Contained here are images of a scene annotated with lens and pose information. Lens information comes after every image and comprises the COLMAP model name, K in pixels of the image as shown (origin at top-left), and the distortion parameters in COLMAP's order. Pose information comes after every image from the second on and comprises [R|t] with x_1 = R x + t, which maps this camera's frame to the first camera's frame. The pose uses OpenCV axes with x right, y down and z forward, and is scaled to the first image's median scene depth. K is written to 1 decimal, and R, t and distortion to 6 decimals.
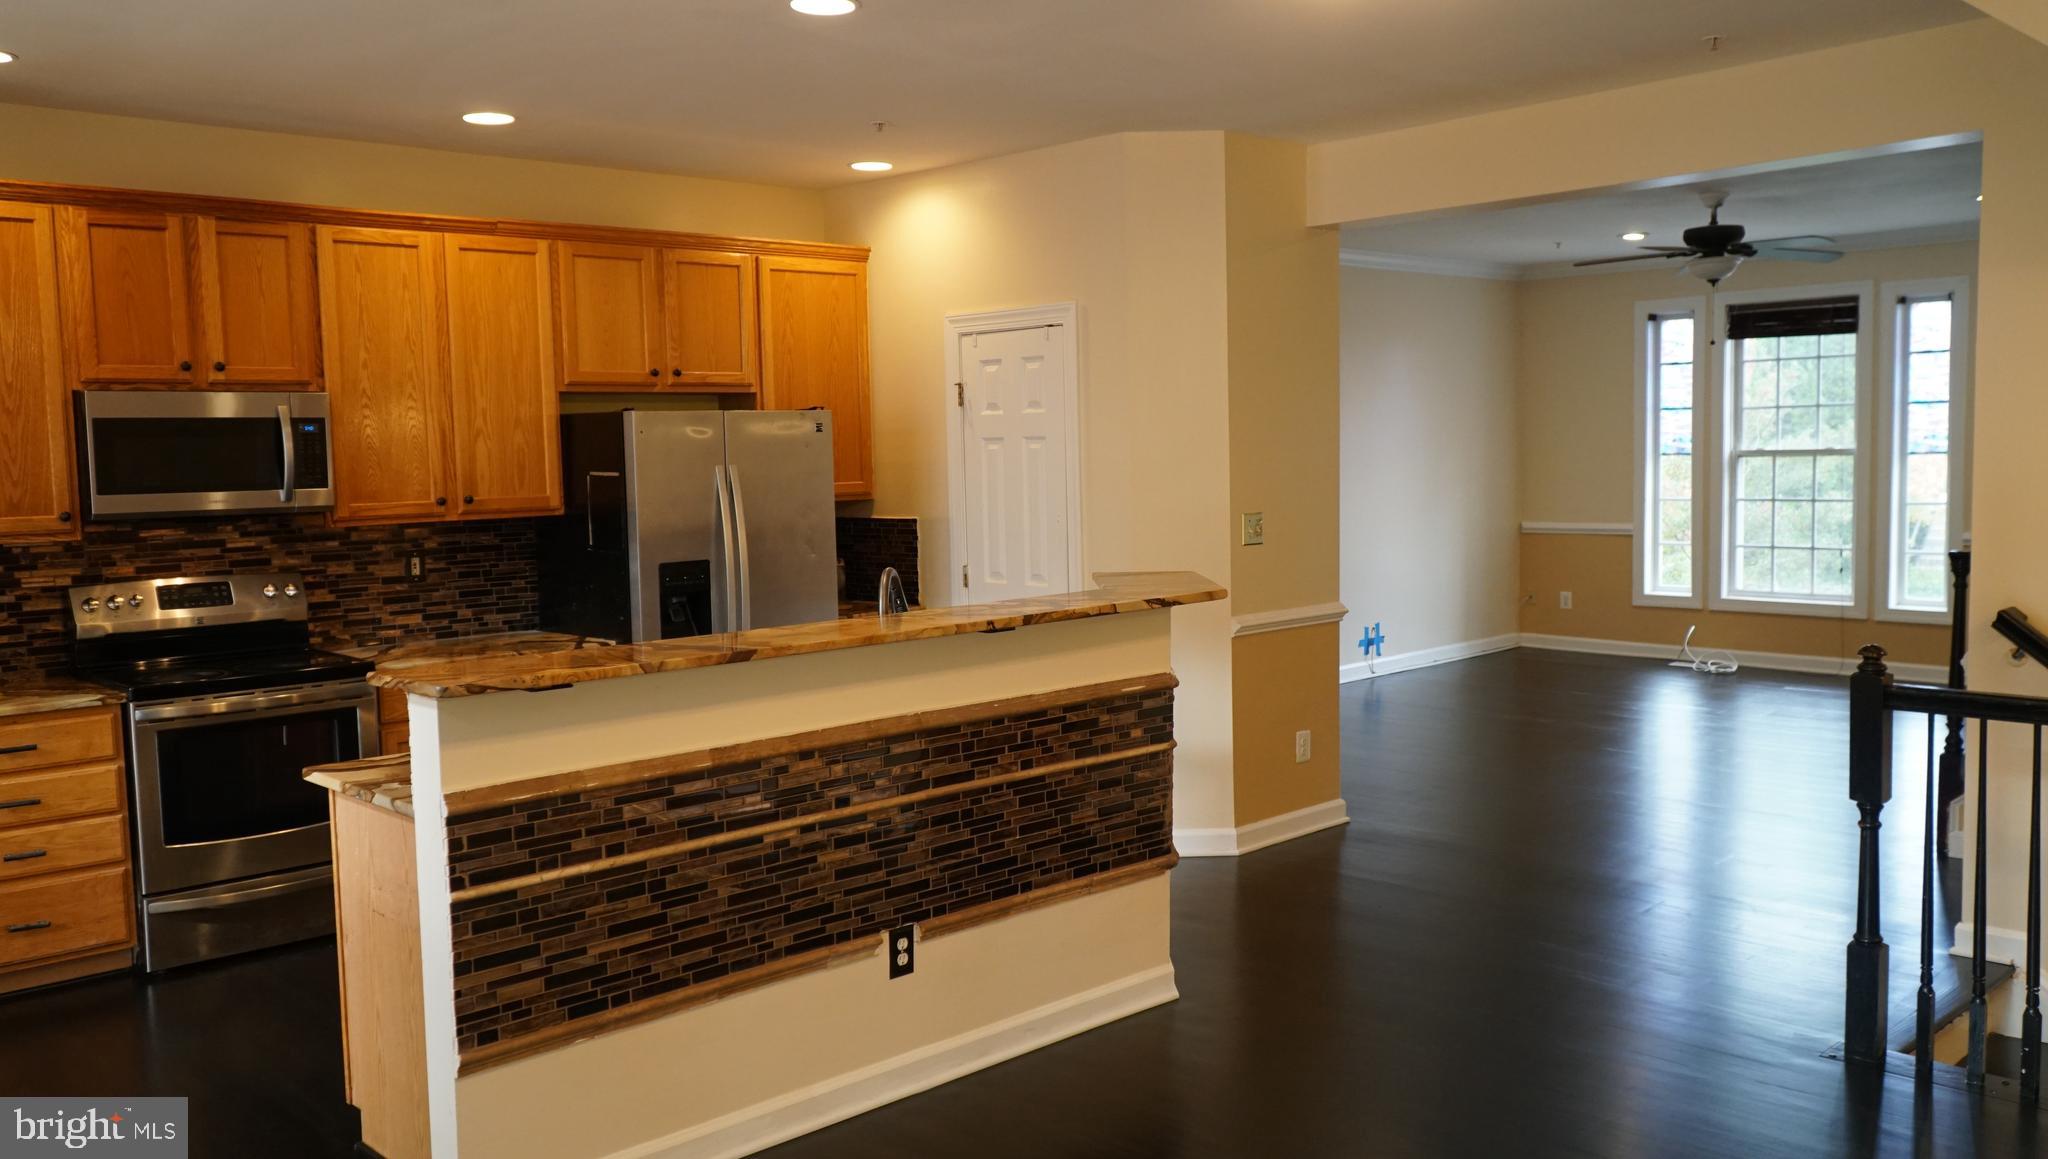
lens RADIAL K [[1665.2, 0, 1008.3], [0, 1665.2, 588.0], [0, 0, 1]] dist [0.000725, -0.006806]
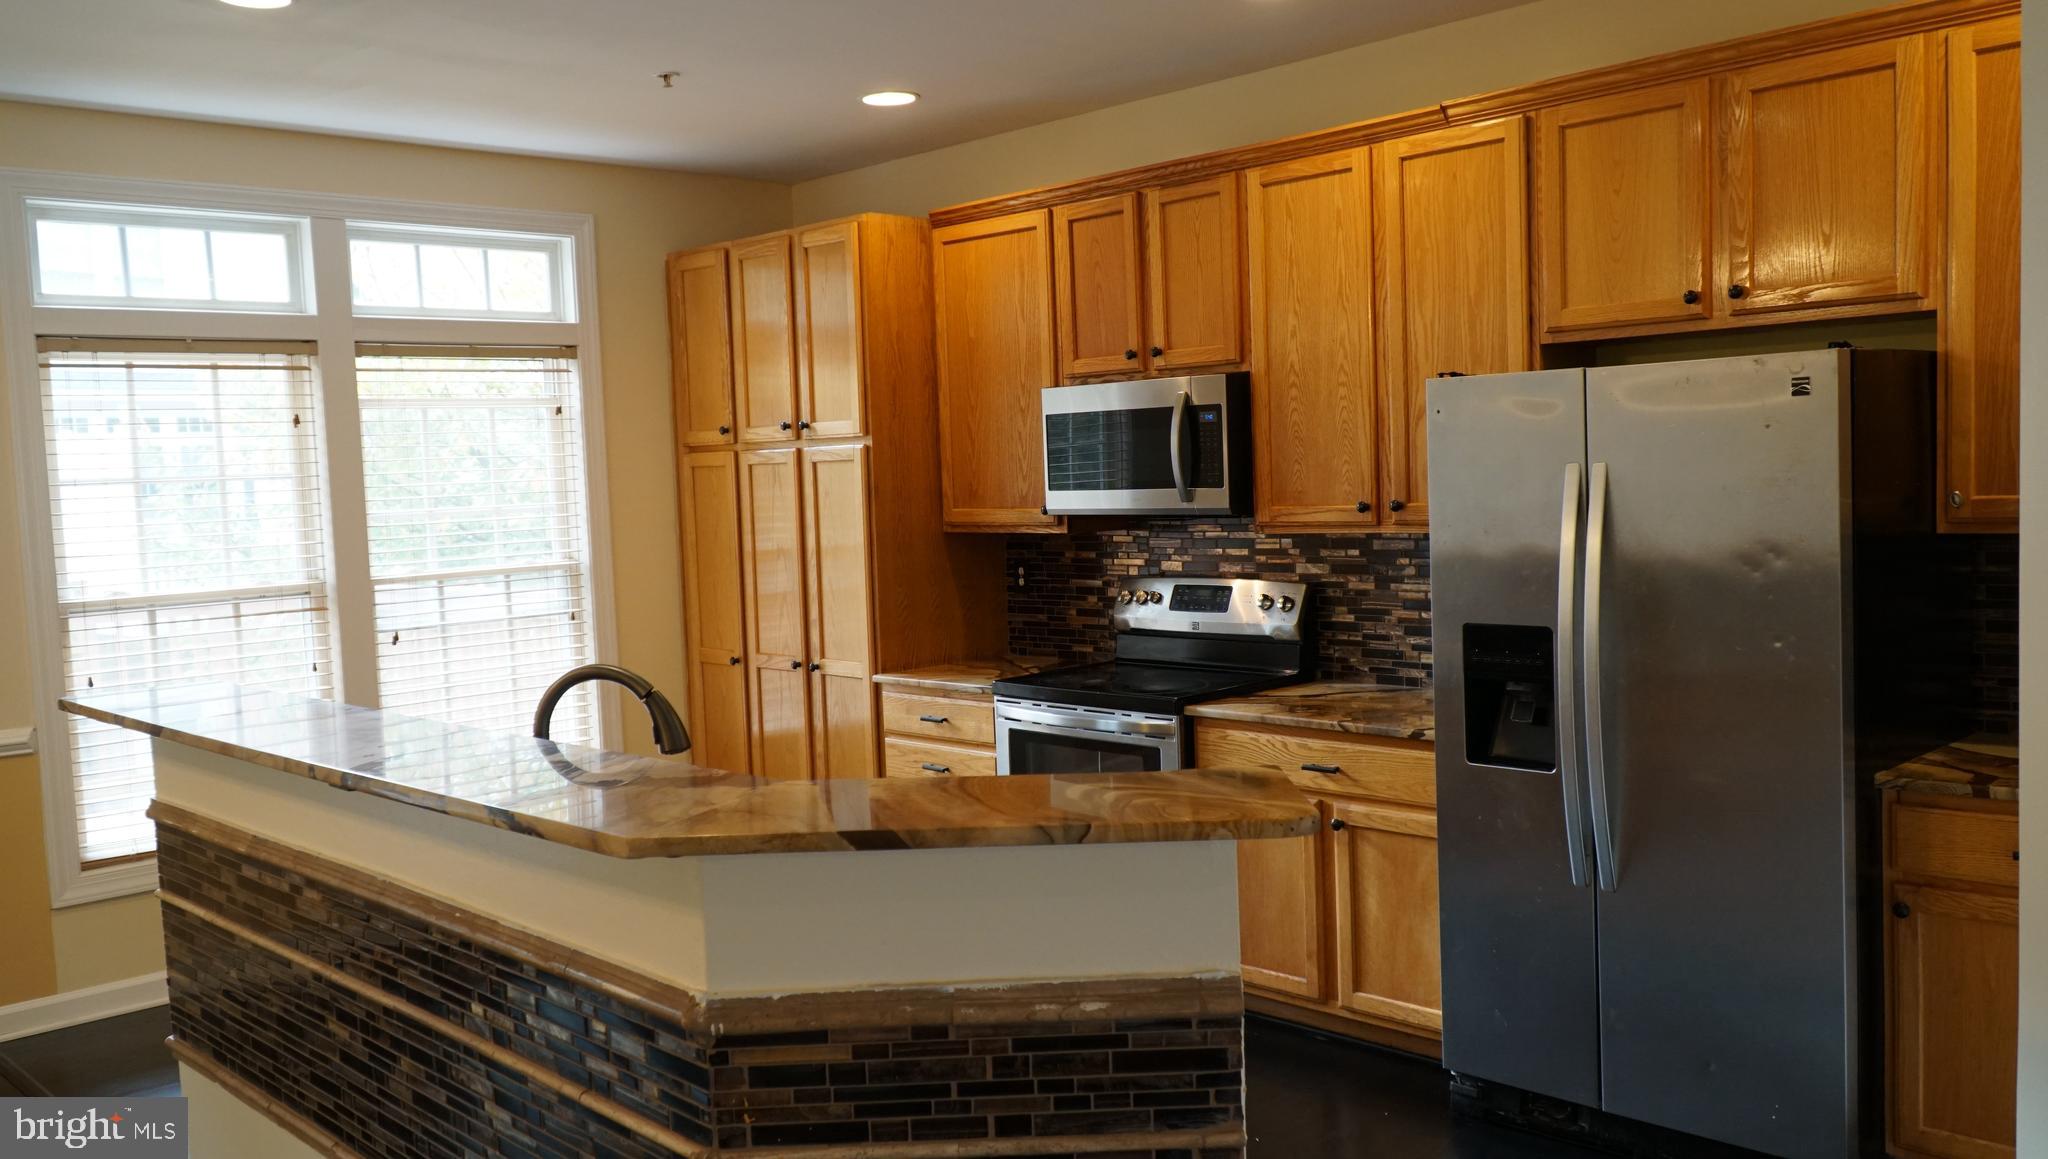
lens RADIAL K [[1665.2, 0, 1017.1], [0, 1665.2, 582.8], [0, 0, 1]] dist [0.000725, -0.006806]
pose [[0.007732, 0.090951, -0.995825, 0.648372], [-0.047188, 0.994779, 0.090490, -0.124703], [0.998856, 0.046291, 0.011983, 1.330021]]
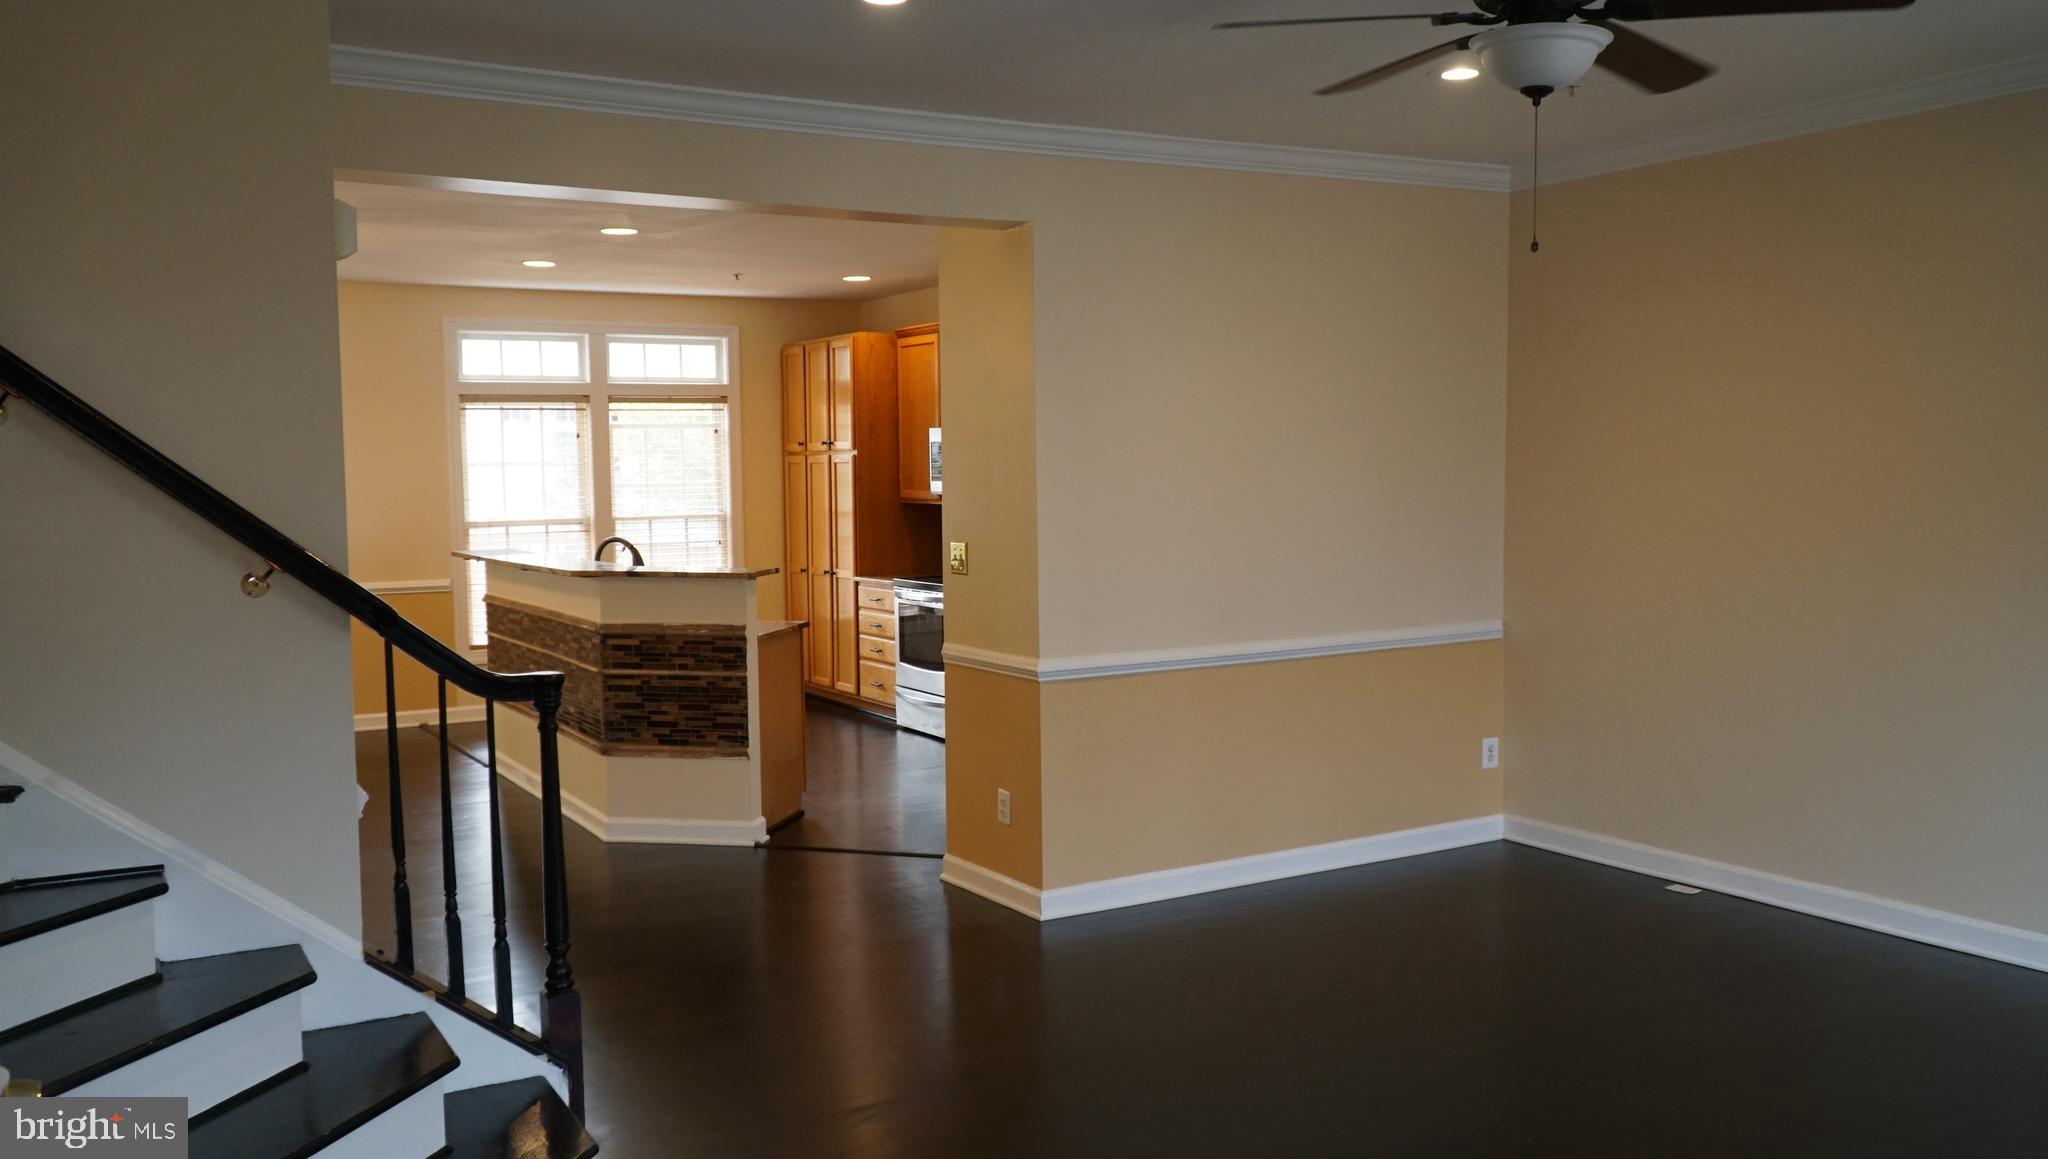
lens RADIAL K [[1665.2, 0, 1020.8], [0, 1665.2, 579.8], [0, 0, 1]] dist [0.000725, -0.006806]
pose [[-0.227910, 0.091215, -0.969400, 1.831731], [-0.064694, 0.991984, 0.108549, -0.219661], [0.971531, 0.087454, -0.220182, 2.115365]]
